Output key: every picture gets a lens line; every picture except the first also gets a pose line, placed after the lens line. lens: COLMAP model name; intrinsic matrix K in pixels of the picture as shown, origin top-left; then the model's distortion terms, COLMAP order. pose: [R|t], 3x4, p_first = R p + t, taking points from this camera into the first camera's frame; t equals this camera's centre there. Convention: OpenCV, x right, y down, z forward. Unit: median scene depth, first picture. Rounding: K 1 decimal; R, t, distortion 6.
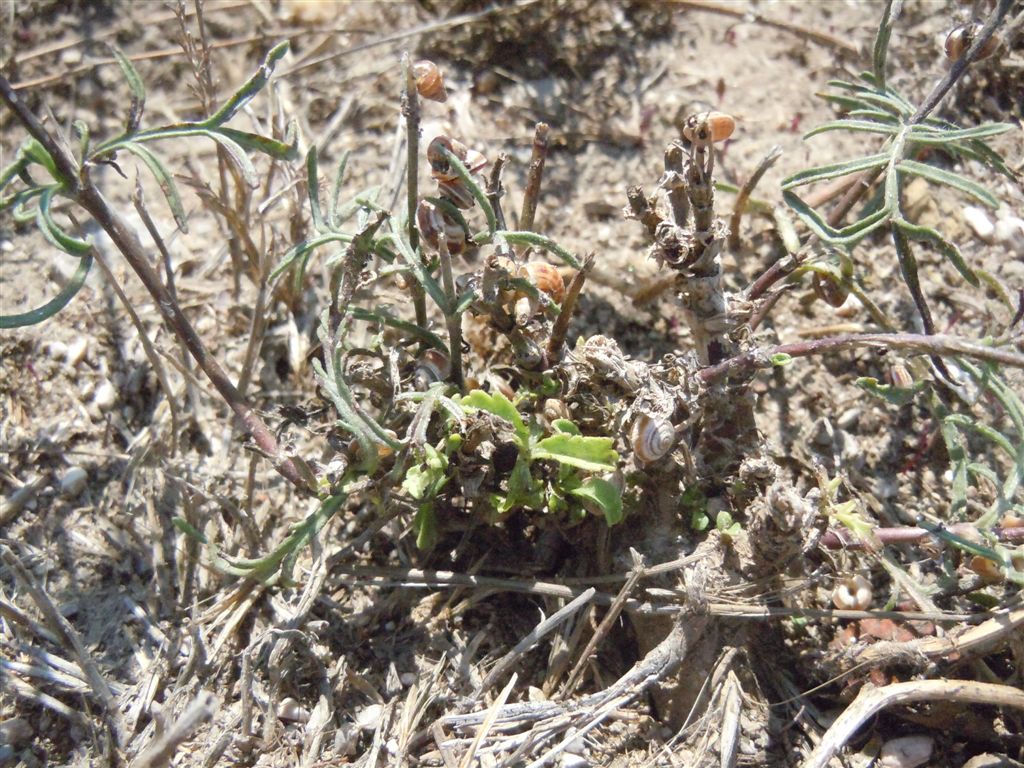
lens RADIAL K [[1115.0, 0, 512.0], [0, 1115.0, 384.0], [0, 0, 1]] dist [-0.207357, 0.260707]
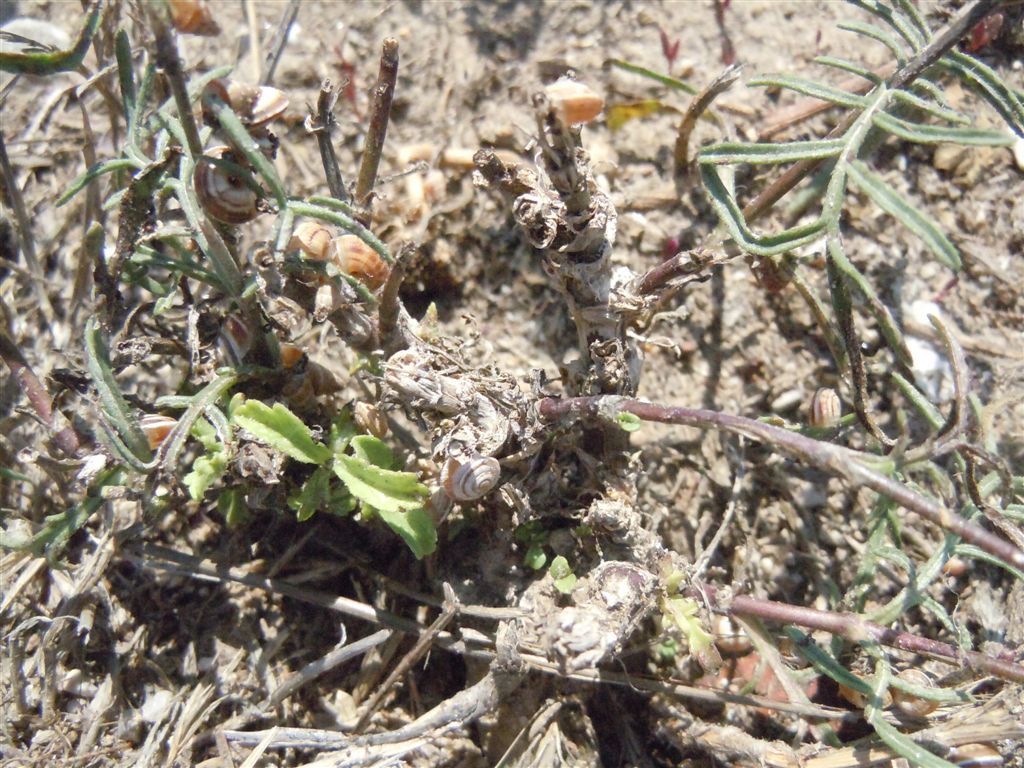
lens RADIAL K [[1115.0, 0, 512.0], [0, 1115.0, 384.0], [0, 0, 1]] dist [-0.207357, 0.260707]
pose [[0.990337, 0.120294, -0.069014, 0.192603], [-0.097764, 0.958501, 0.267804, -0.221006], [0.098365, -0.258469, 0.960999, 0.230643]]
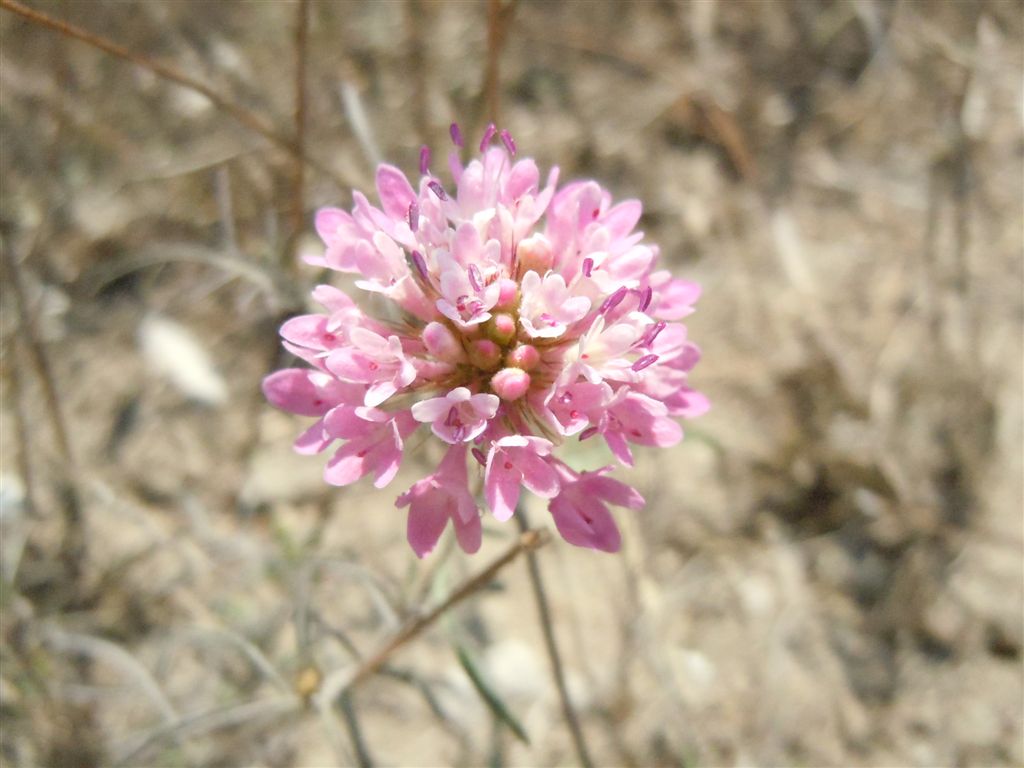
lens RADIAL K [[921.1, 0, 512.0], [0, 921.1, 384.0], [0, 0, 1]] dist [0.073116, -0.198987]
pose [[0.981180, 0.133301, -0.139701, -0.362127], [-0.142632, 0.988014, -0.059021, -0.573938], [0.130159, 0.077836, 0.988433, -0.019775]]
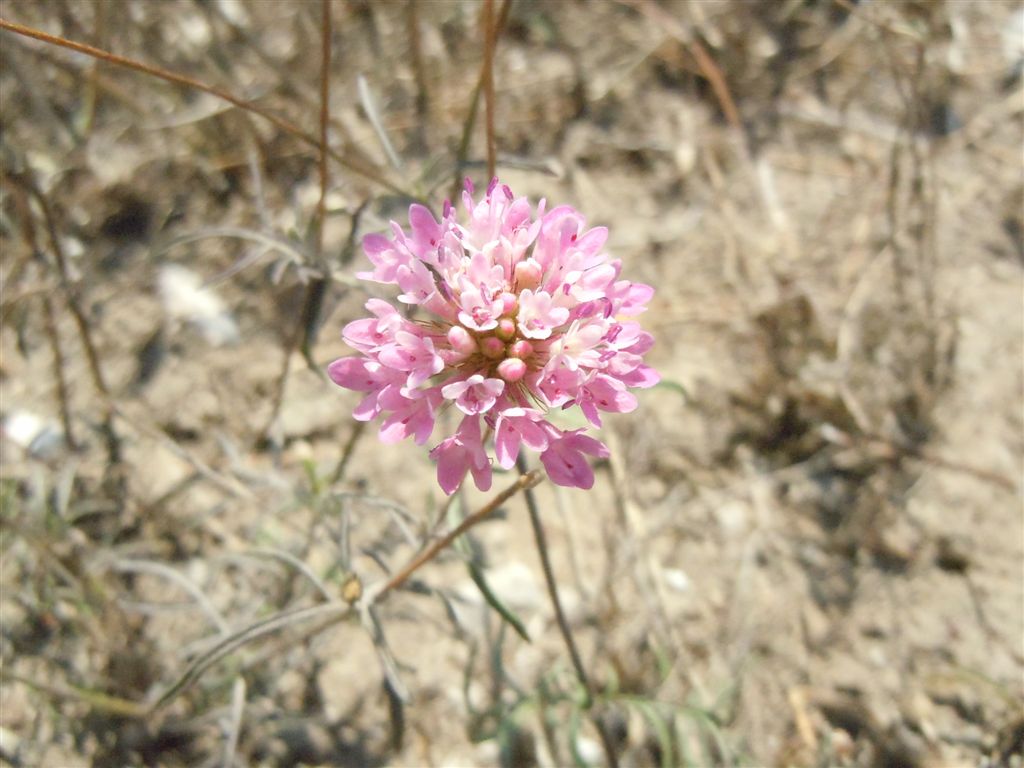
lens RADIAL K [[921.1, 0, 512.0], [0, 921.1, 384.0], [0, 0, 1]] dist [0.073116, -0.198987]
pose [[0.983390, 0.132387, -0.124171, -0.349307], [-0.131048, 0.991195, 0.018924, -0.598766], [0.125583, -0.002338, 0.992080, -0.167334]]
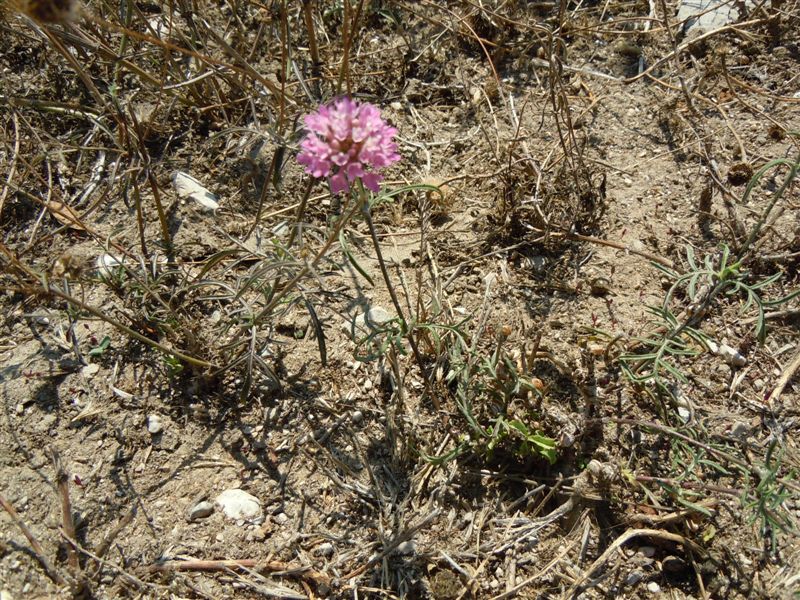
lens RADIAL K [[719.6, 0, 400.0], [0, 719.6, 300.0], [0, 0, 1]] dist [0.073116, -0.198987]
pose [[0.989420, 0.086265, -0.116646, -0.133075], [-0.081931, 0.995775, 0.041460, -0.375032], [0.119730, -0.031464, 0.992308, -1.039861]]
